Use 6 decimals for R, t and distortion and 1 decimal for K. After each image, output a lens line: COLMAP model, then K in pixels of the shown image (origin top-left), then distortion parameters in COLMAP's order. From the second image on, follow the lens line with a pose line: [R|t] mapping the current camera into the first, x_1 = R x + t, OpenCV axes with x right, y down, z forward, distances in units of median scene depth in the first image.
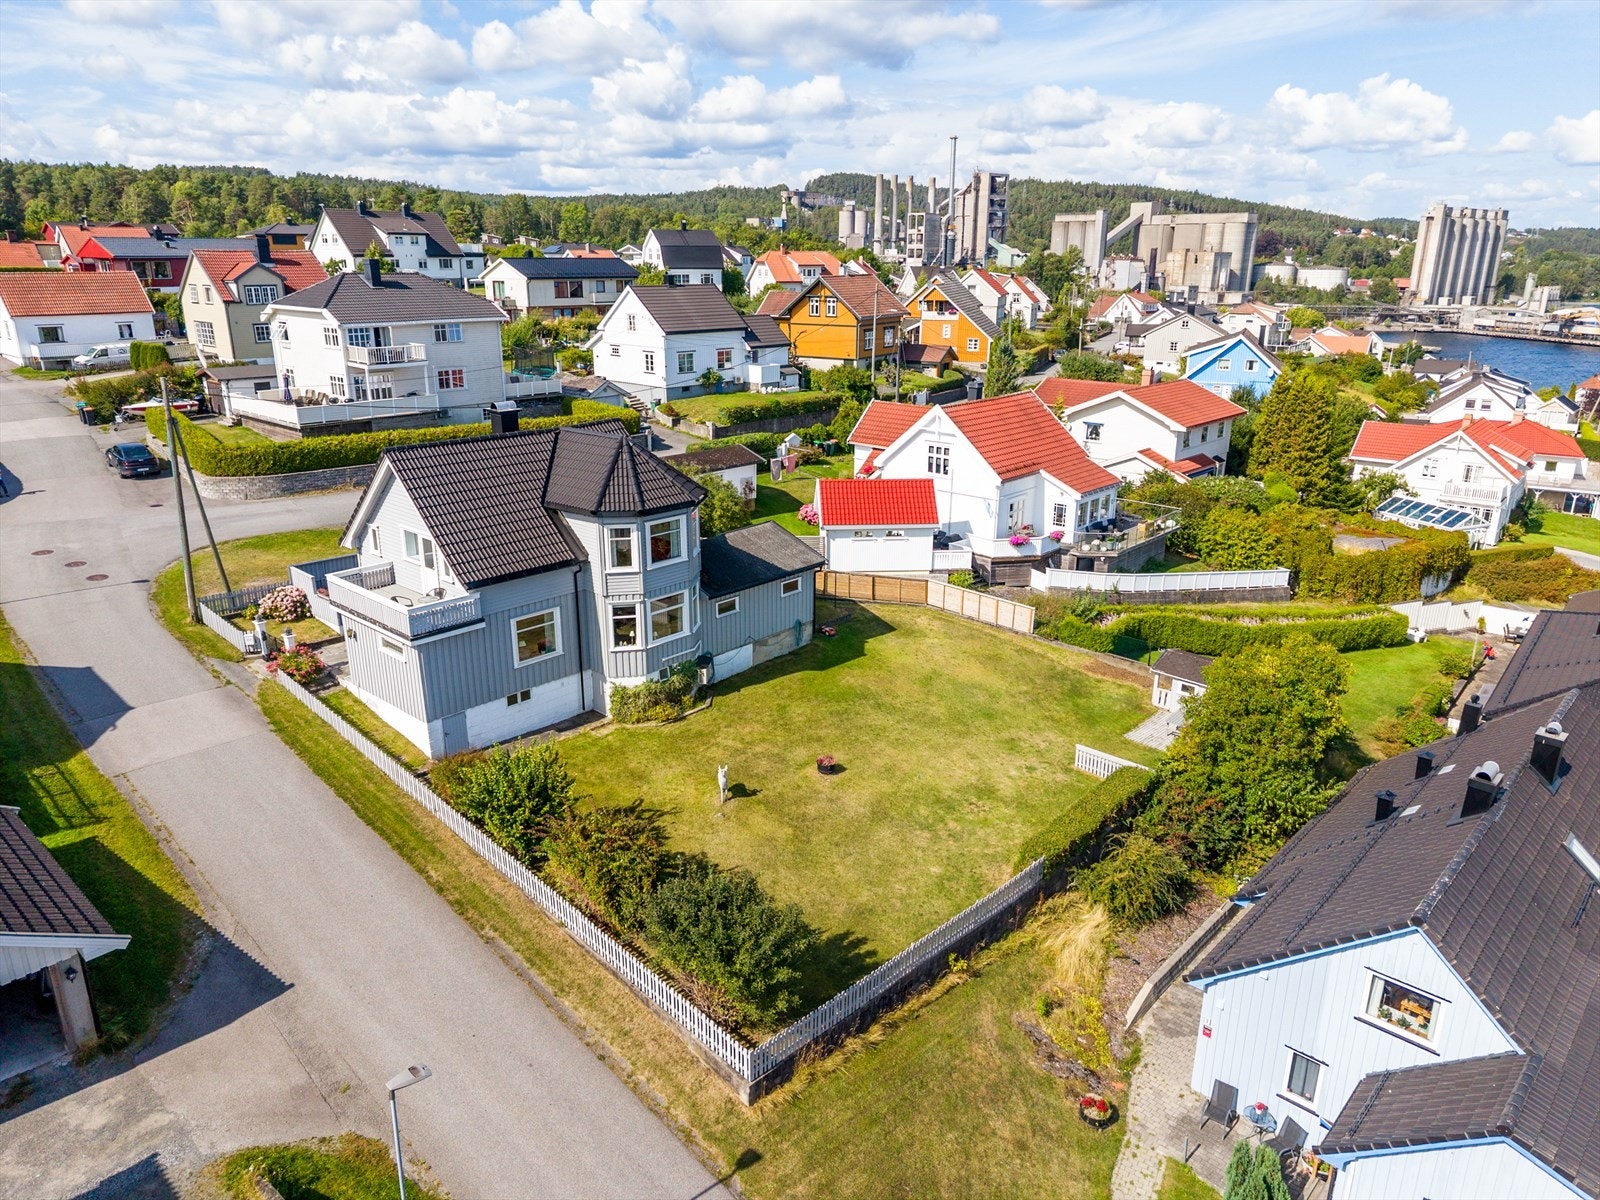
lens RADIAL K [[1058.0, 0, 800.0], [0, 1058.0, 600.0], [0, 0, 1]] dist [0.020802, -0.023575]
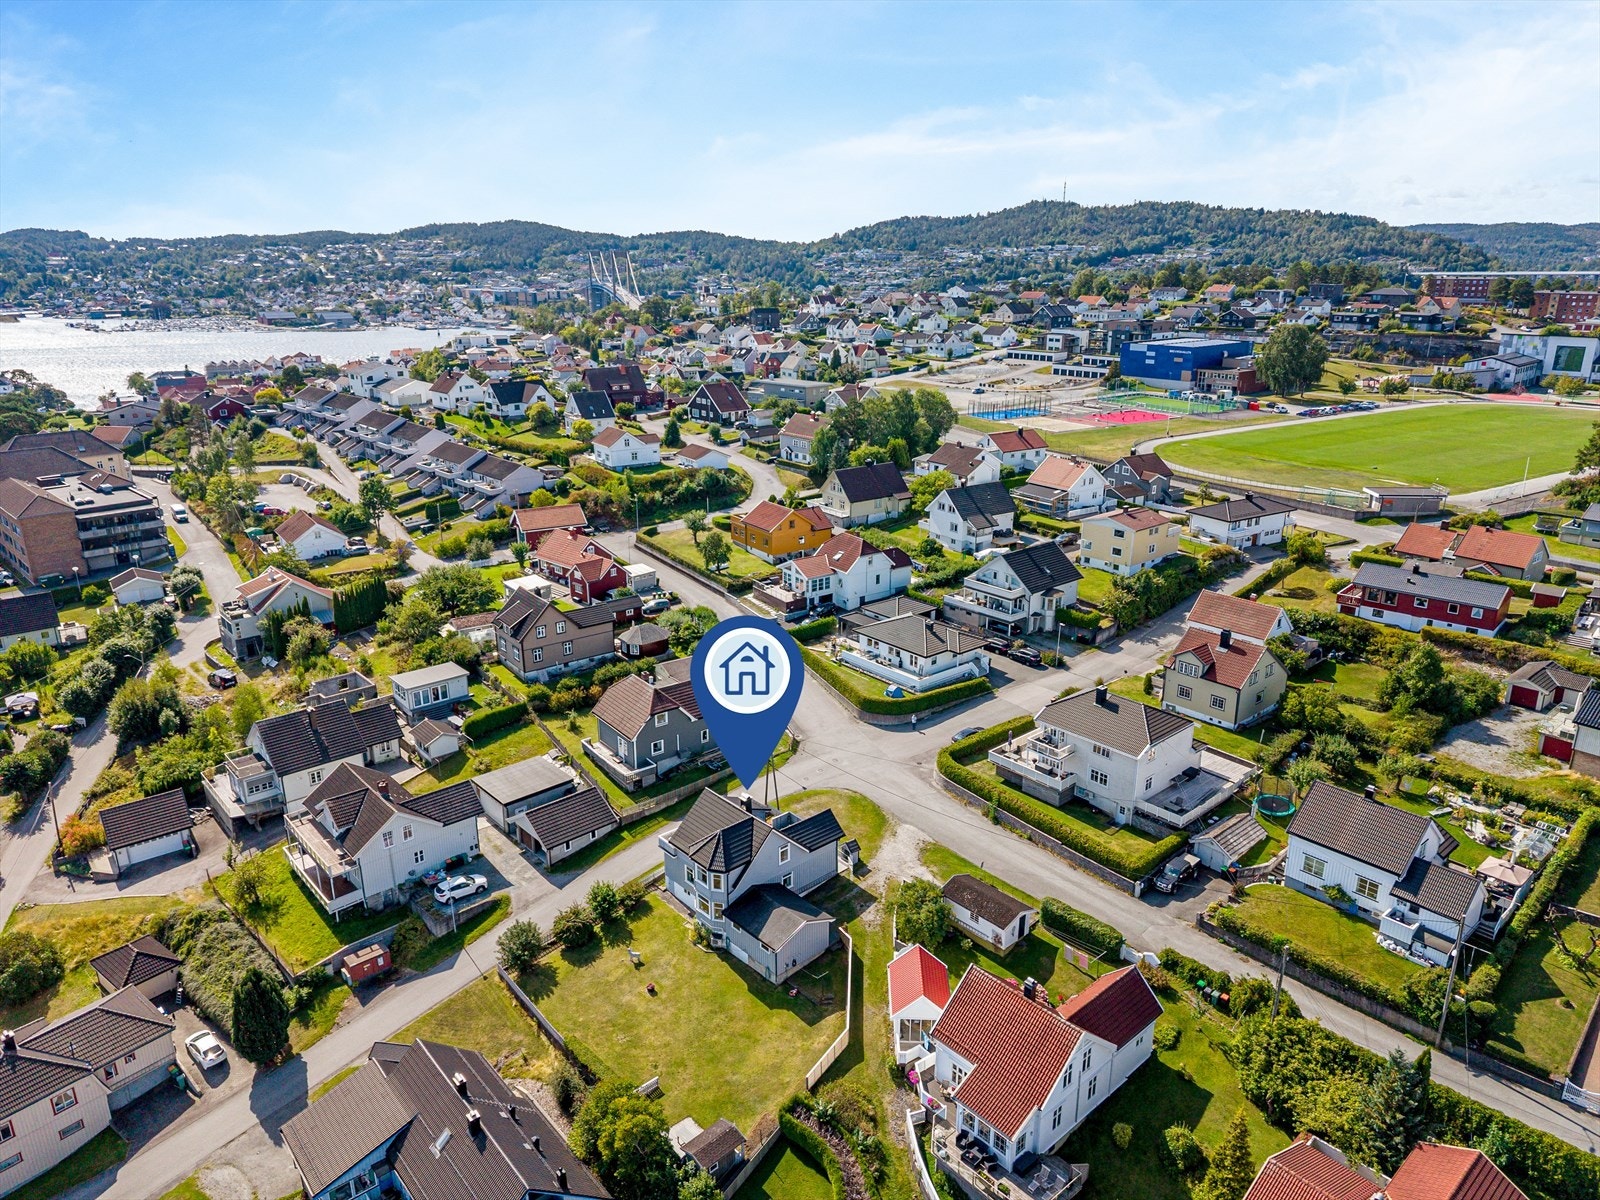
lens RADIAL K [[1058.0, 0, 800.0], [0, 1058.0, 600.0], [0, 0, 1]] dist [0.020802, -0.023575]
pose [[-0.106217, 0.296577, -0.949084, 1.746839], [-0.309018, 0.897375, 0.315003, -1.294049], [0.945106, 0.326743, -0.003669, 0.916855]]
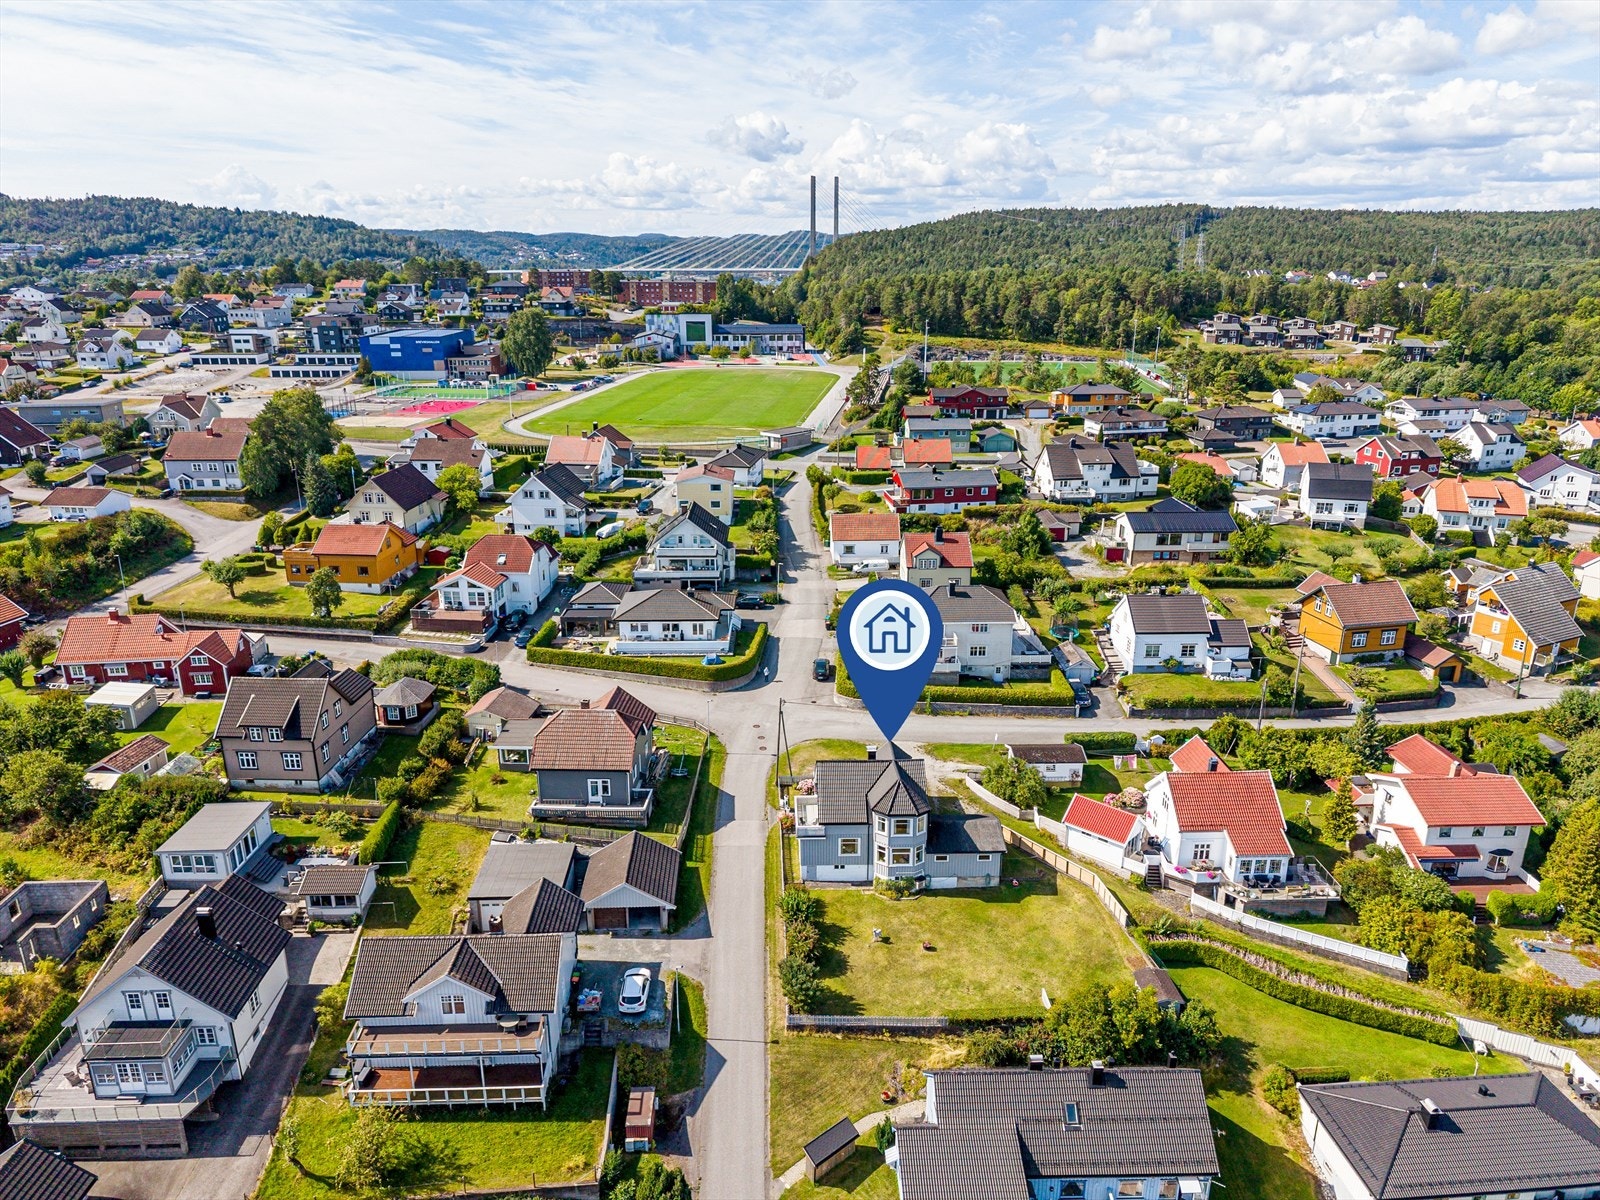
lens RADIAL K [[1058.0, 0, 800.0], [0, 1058.0, 600.0], [0, 0, 1]] dist [0.020802, -0.023575]
pose [[0.699021, 0.208394, -0.684062, 1.119681], [-0.214583, 0.973639, 0.077336, -0.622642], [0.682146, 0.092728, 0.725312, -0.845309]]
